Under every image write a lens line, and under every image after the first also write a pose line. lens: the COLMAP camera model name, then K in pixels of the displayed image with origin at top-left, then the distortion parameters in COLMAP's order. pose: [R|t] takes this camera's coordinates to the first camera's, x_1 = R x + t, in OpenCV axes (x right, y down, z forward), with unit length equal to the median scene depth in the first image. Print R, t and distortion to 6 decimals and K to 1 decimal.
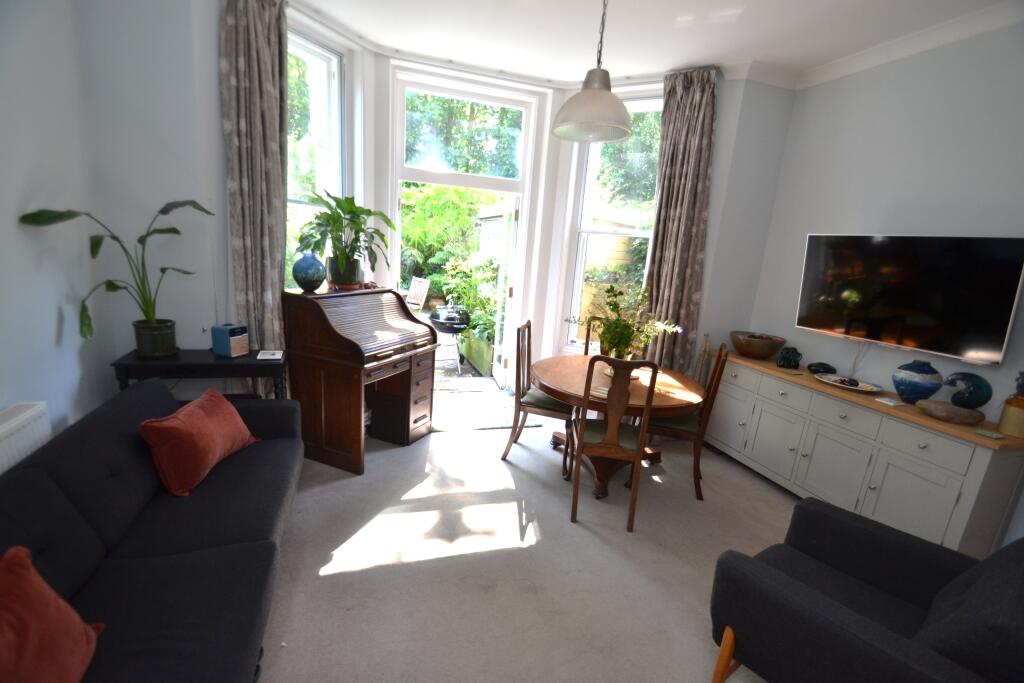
lens RADIAL K [[464.2, 0, 508.0], [0, 464.2, 362.1], [0, 0, 1]] dist [-0.002434, -0.000968]
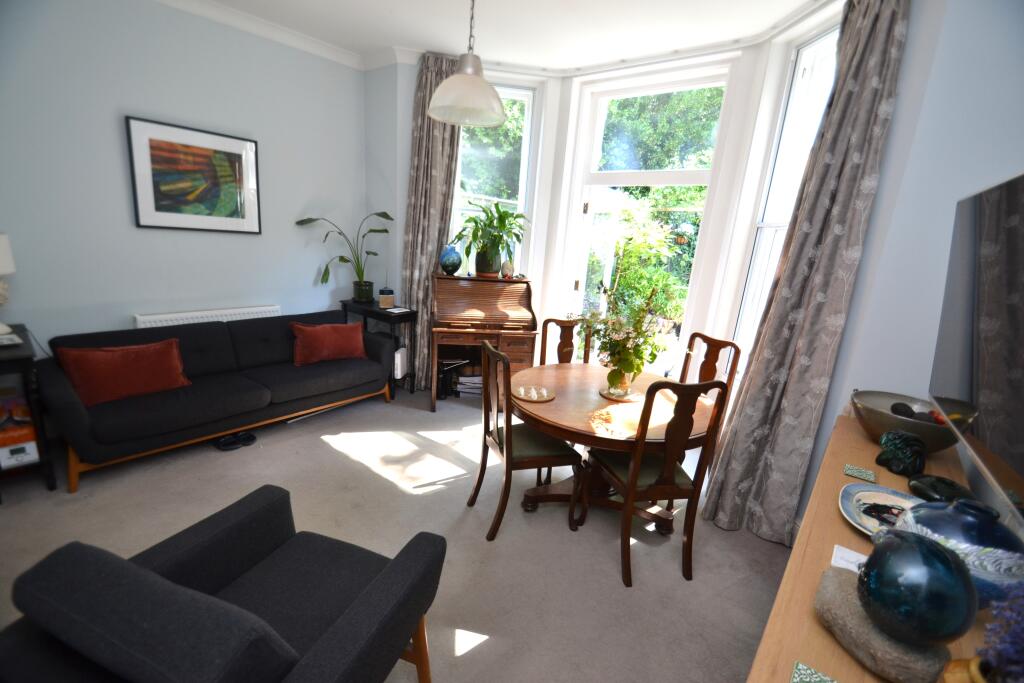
lens RADIAL K [[464.2, 0, 508.0], [0, 464.2, 362.1], [0, 0, 1]] dist [-0.002434, -0.000968]
pose [[0.540228, 0.196509, -0.818253, 0.921455], [-0.233819, 0.969117, 0.078368, -0.053678], [0.808382, 0.148986, 0.569492, 0.438309]]
